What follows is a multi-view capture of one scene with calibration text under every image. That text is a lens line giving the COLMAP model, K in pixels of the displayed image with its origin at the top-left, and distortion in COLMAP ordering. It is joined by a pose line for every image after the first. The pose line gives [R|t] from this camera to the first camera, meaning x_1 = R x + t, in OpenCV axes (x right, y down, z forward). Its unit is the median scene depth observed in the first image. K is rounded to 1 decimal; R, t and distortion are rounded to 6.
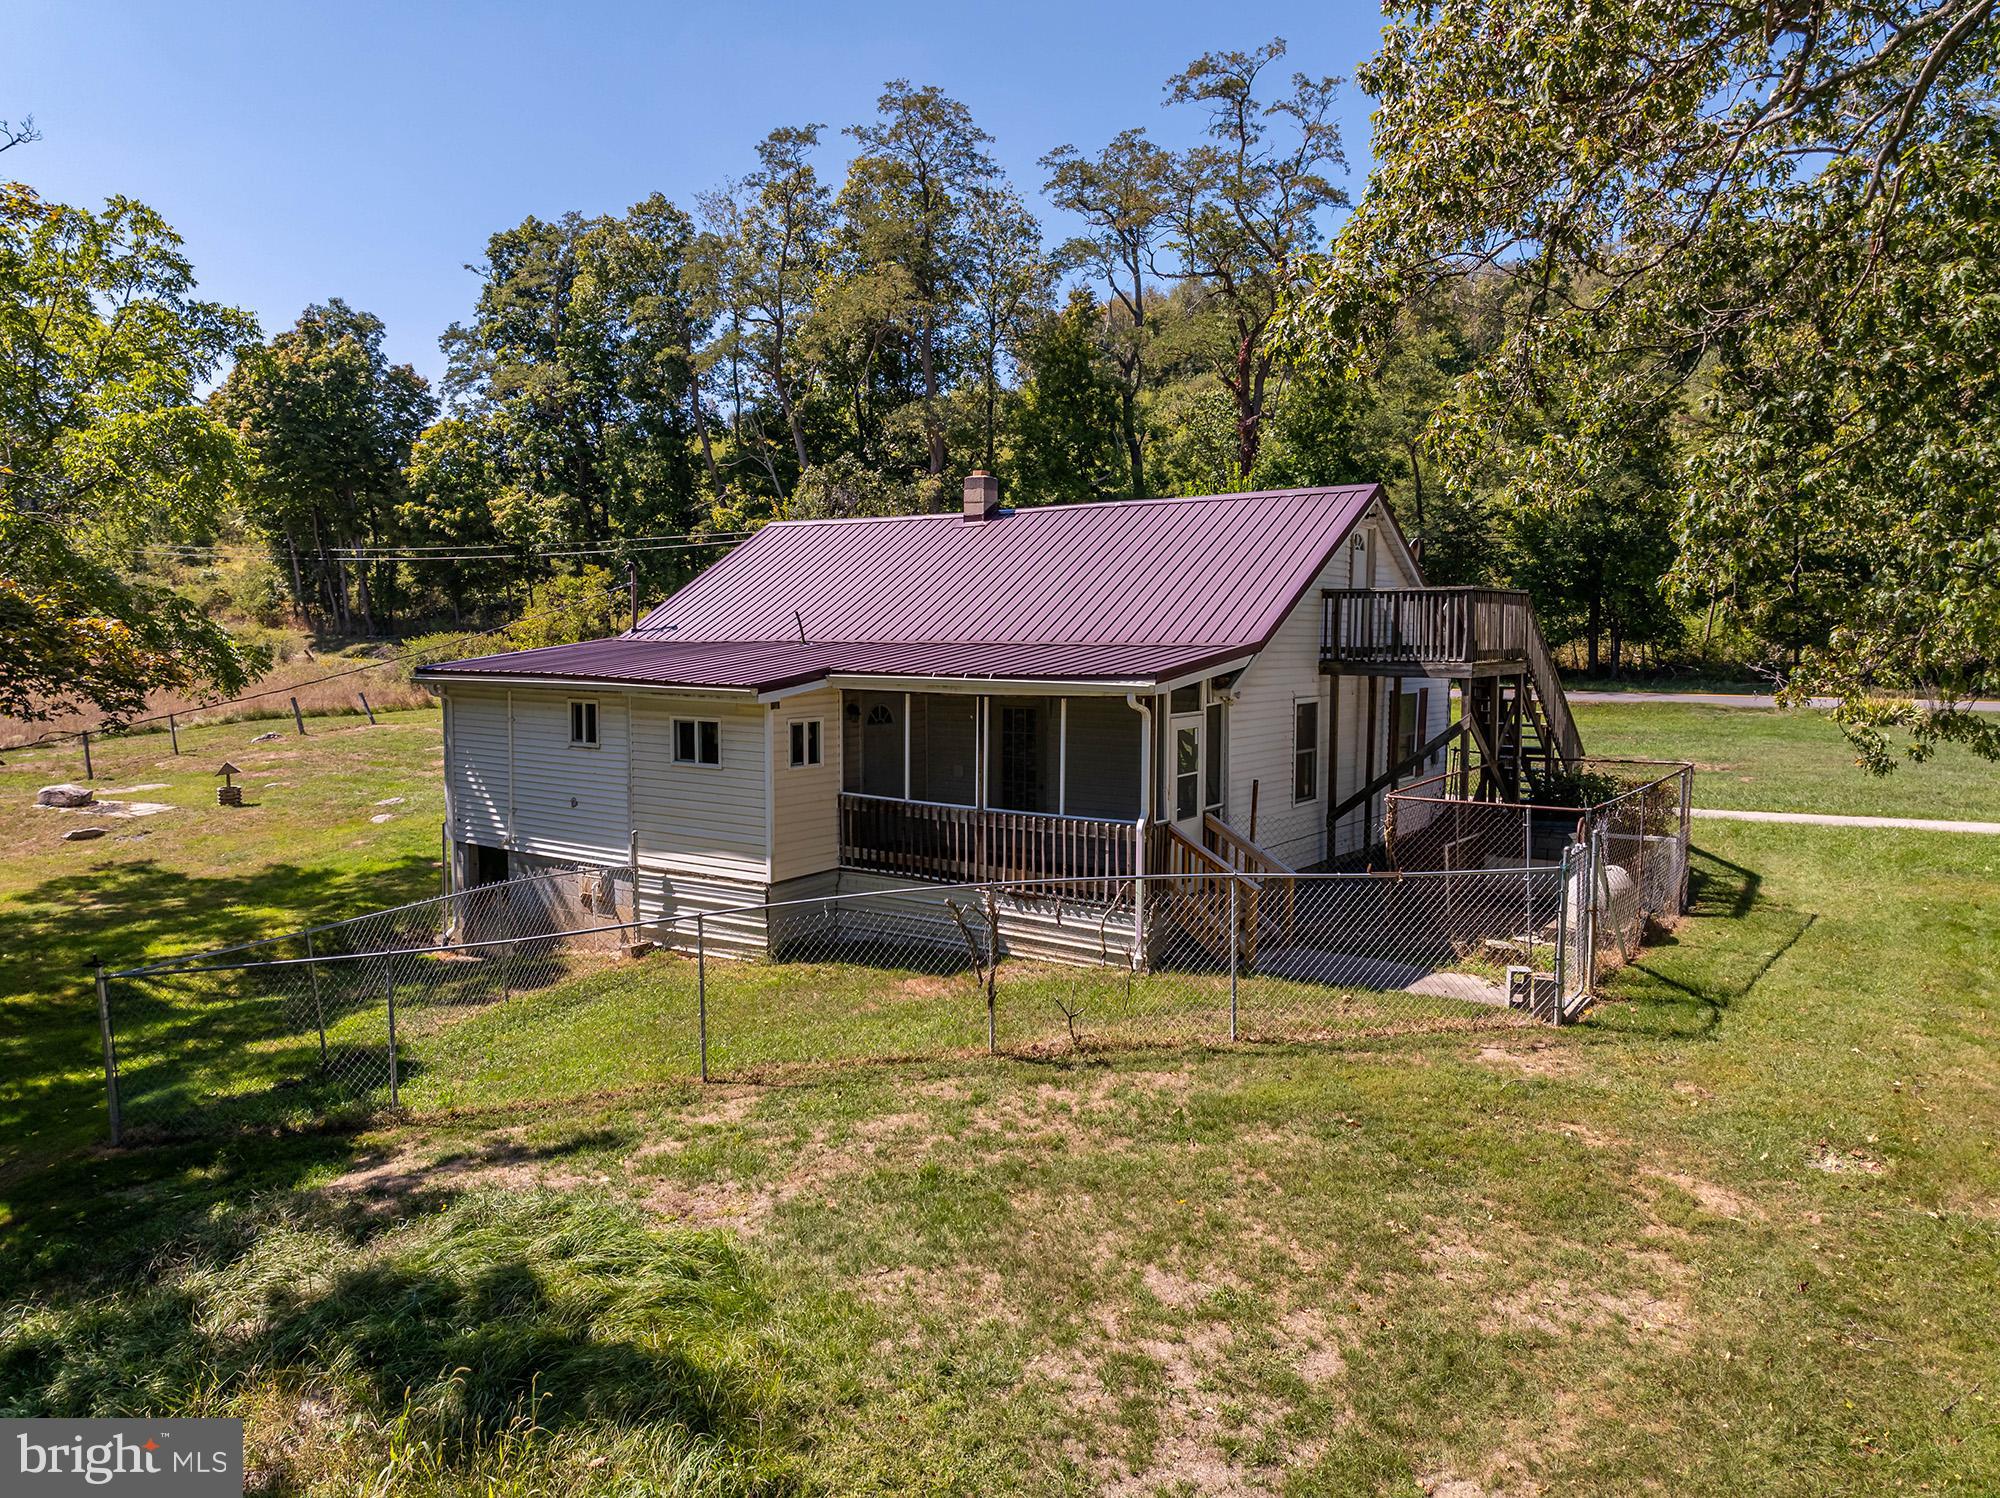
lens RADIAL K [[1404.4, 0, 1000.0], [0, 1404.4, 749.0], [0, 0, 1]] dist [-0.039915, -0.000745]
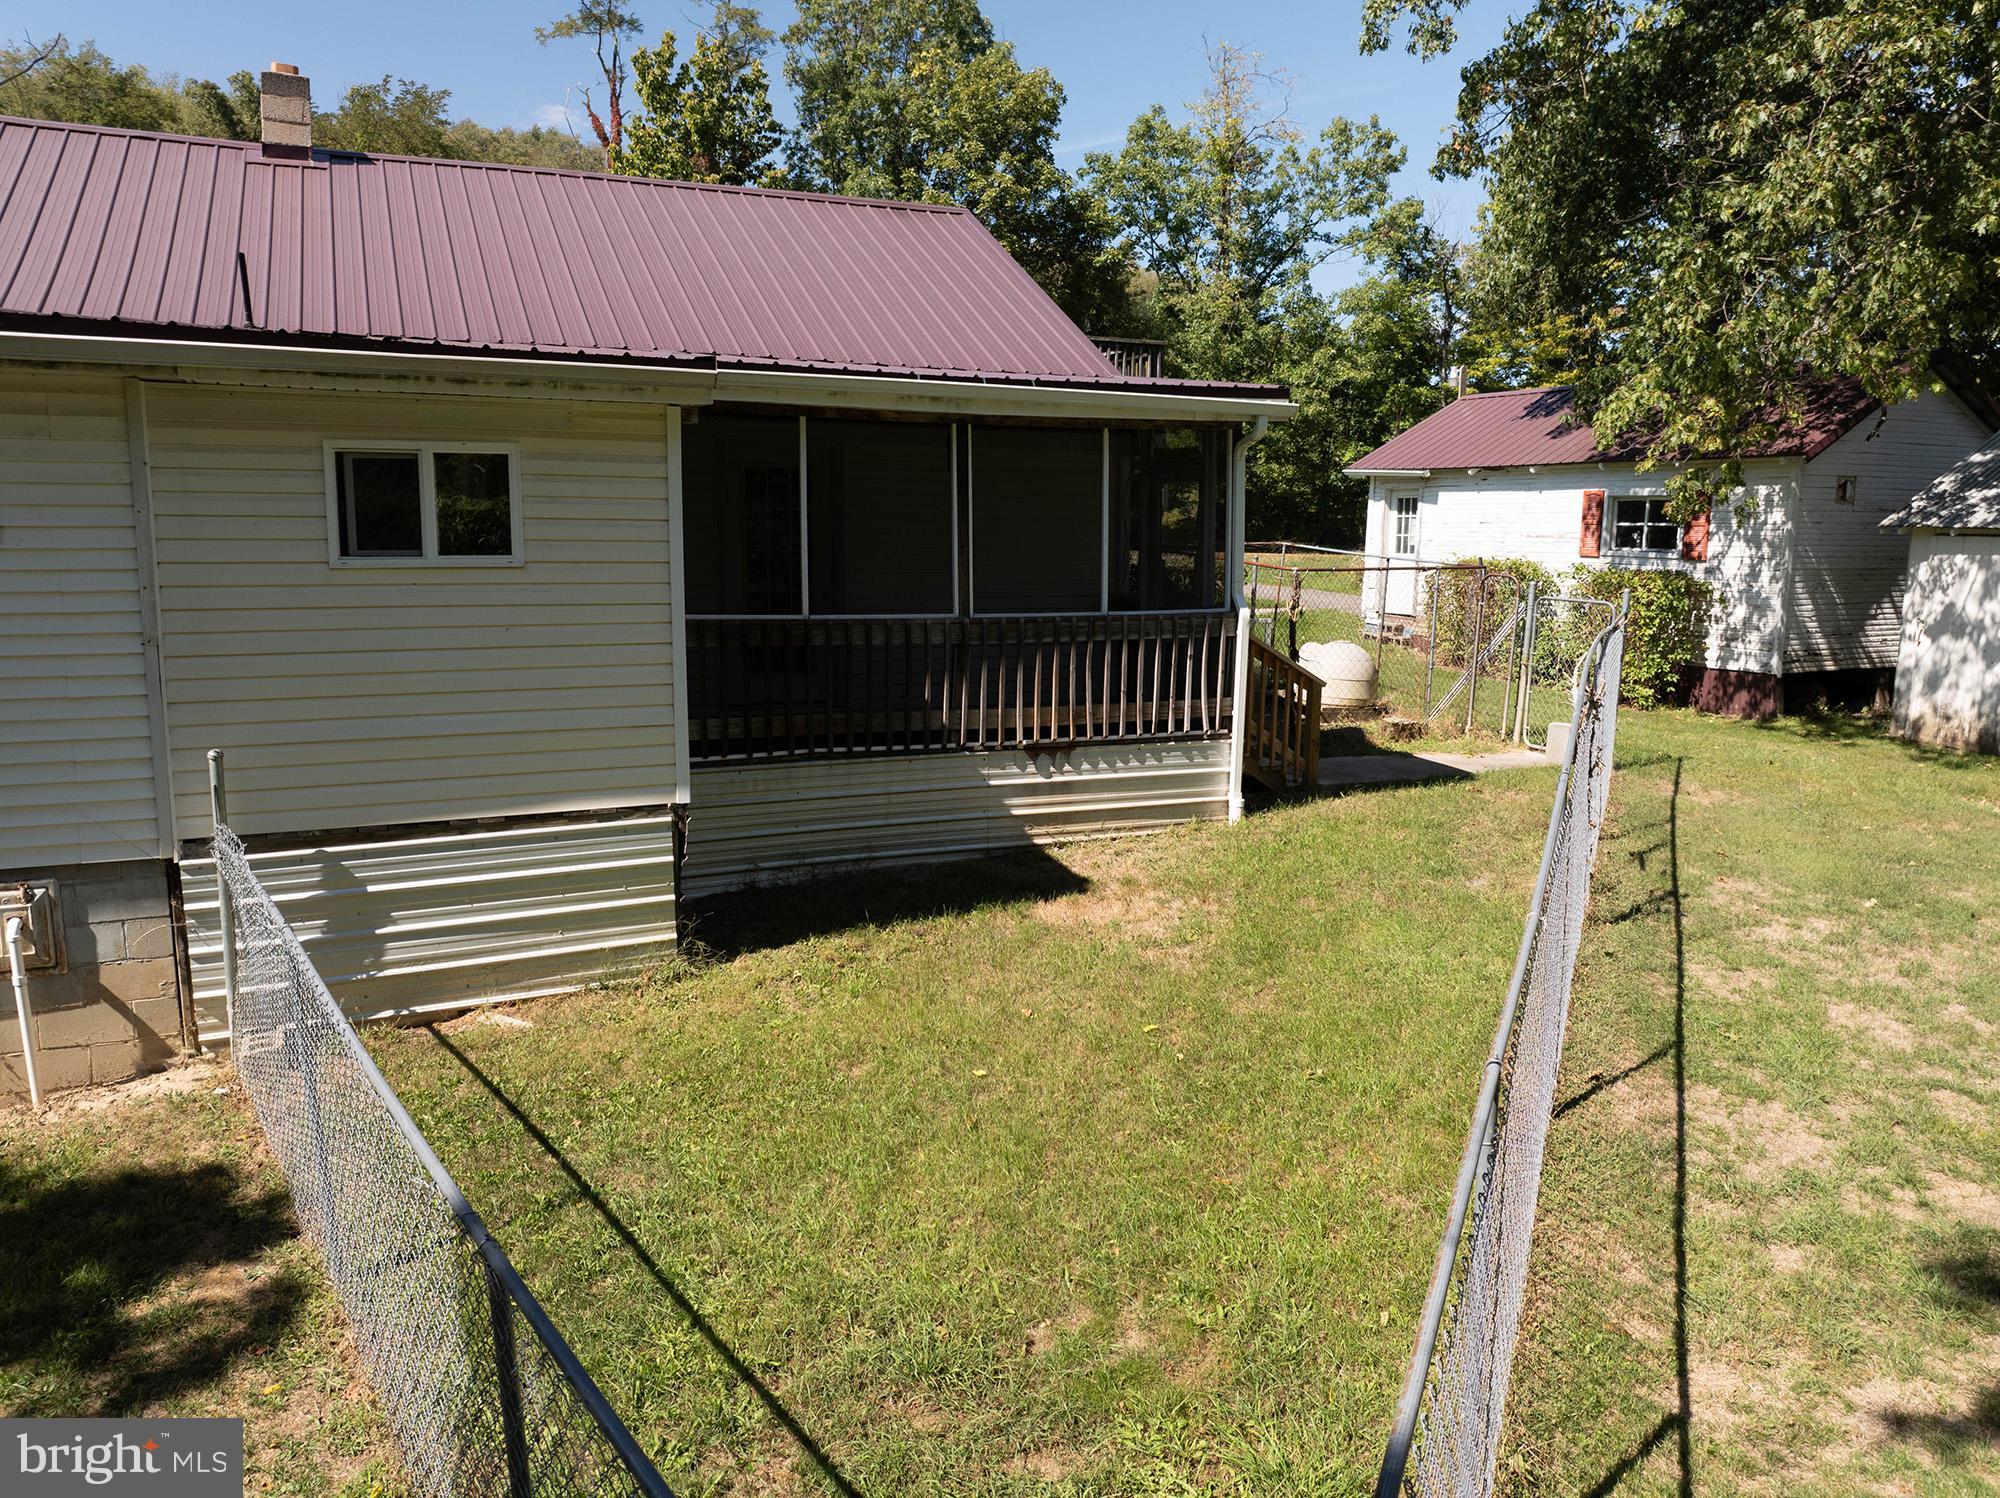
lens RADIAL K [[1404.4, 0, 1000.0], [0, 1404.4, 749.0], [0, 0, 1]] dist [-0.039915, -0.000745]
pose [[0.493808, -0.129013, 0.859947, -0.340355], [0.068902, 0.991629, 0.109203, 0.022718], [-0.866837, 0.005327, 0.498564, 0.450646]]
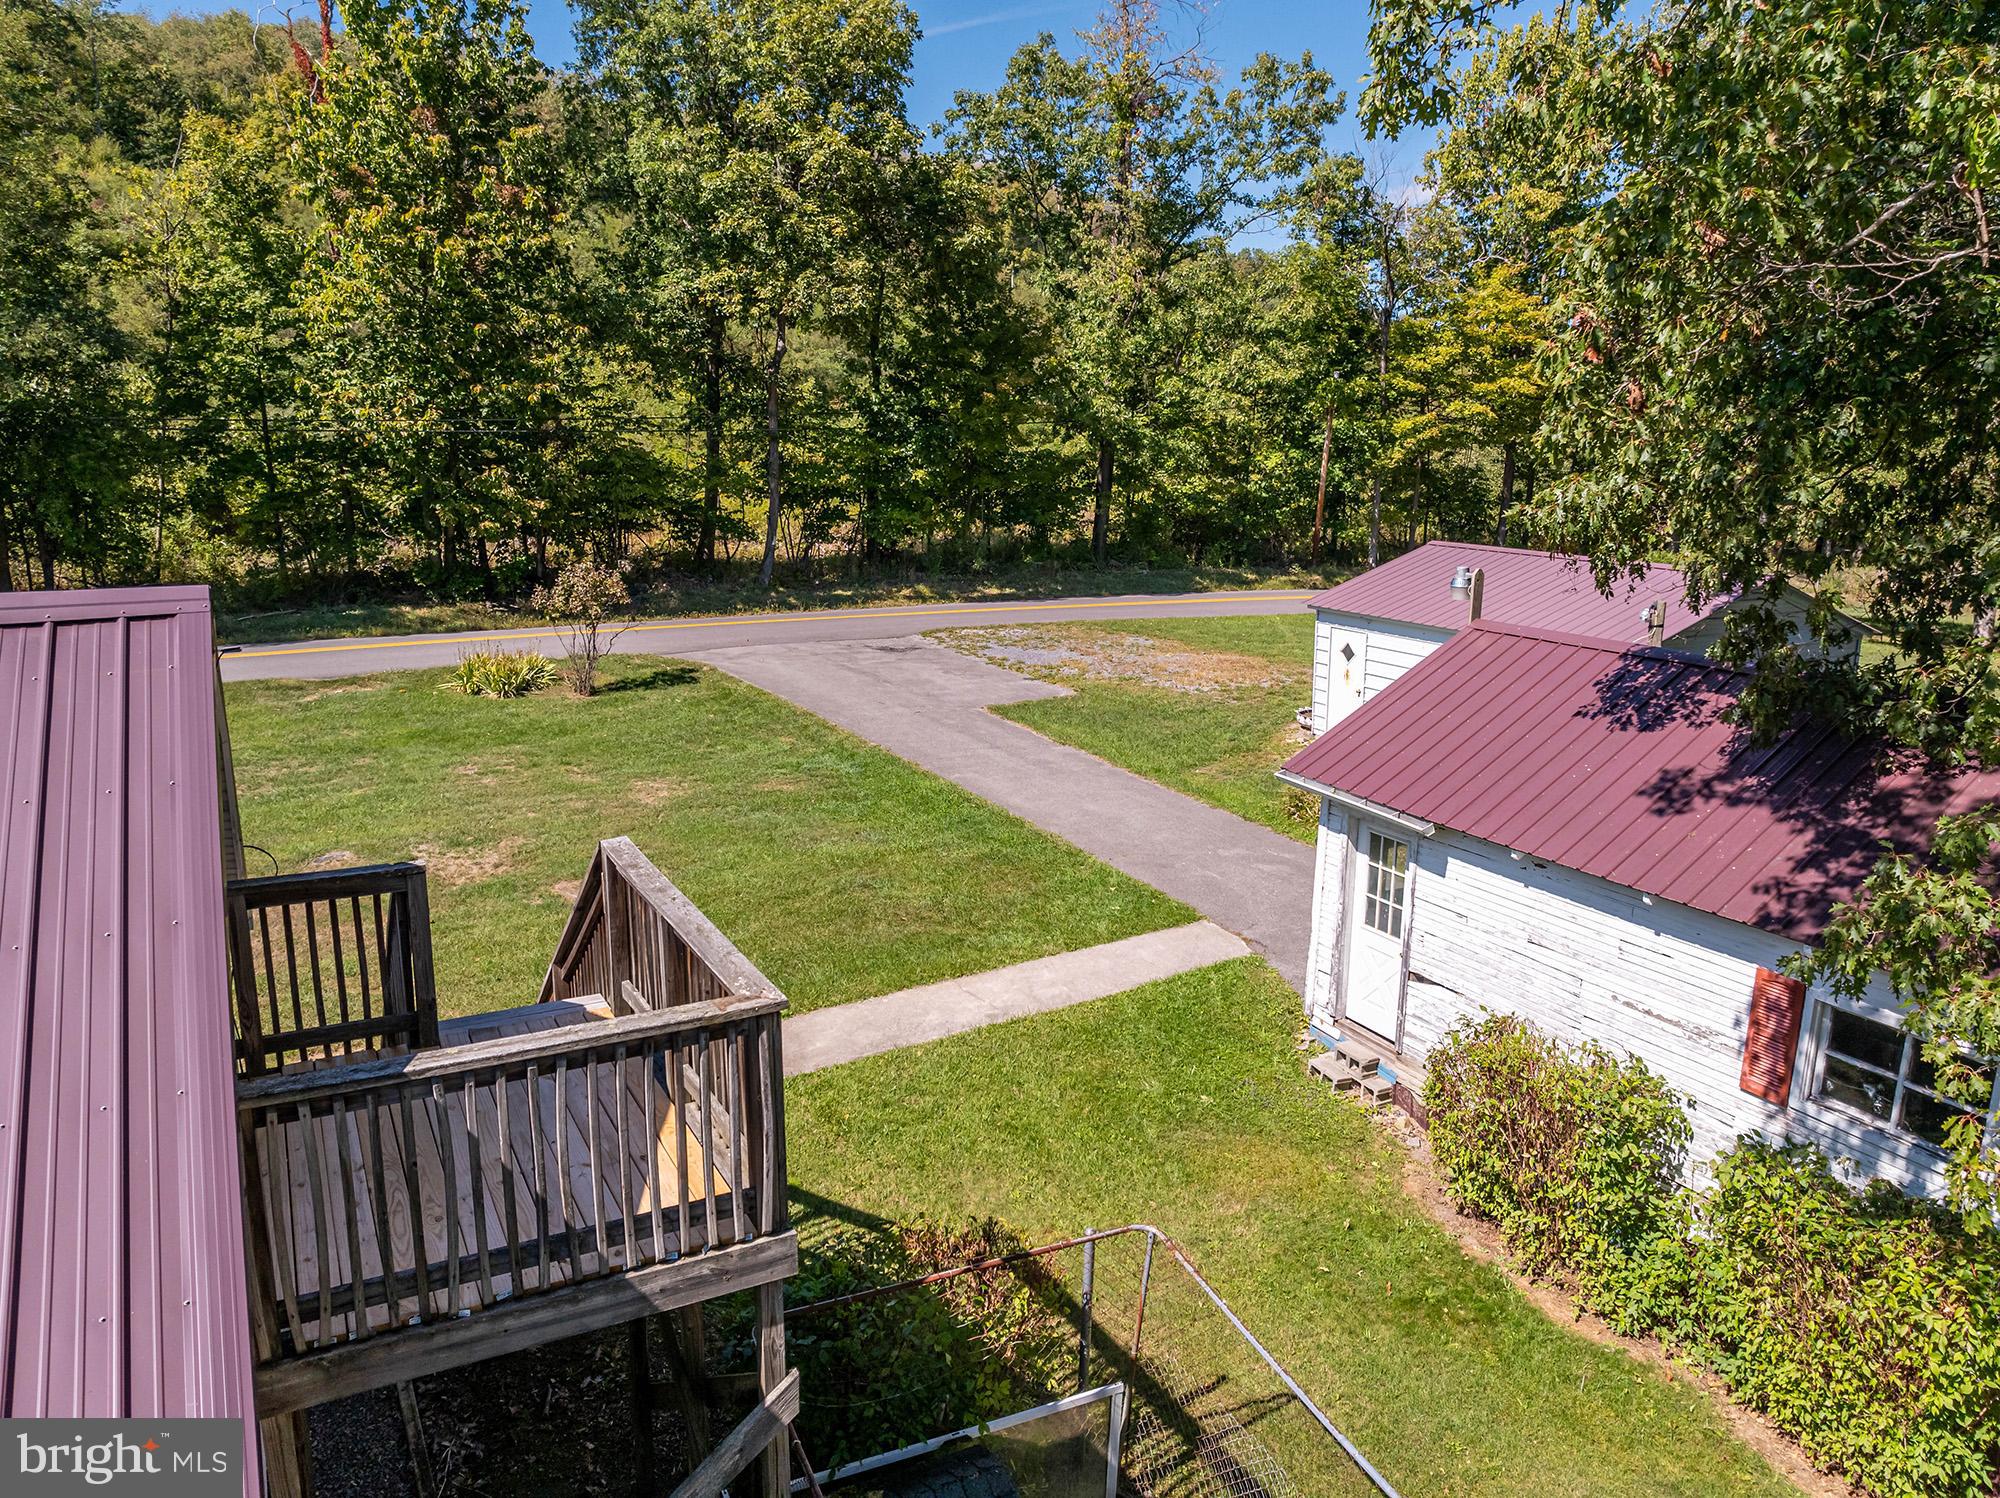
lens RADIAL K [[1408.7, 0, 995.4], [0, 1408.7, 737.3], [0, 0, 1]] dist [-0.027028, 0.002629]
pose [[0.446388, -0.177736, 0.877010, 0.074669], [0.071635, 0.984028, 0.162963, -0.151754], [-0.891967, -0.009920, 0.451991, 0.566902]]
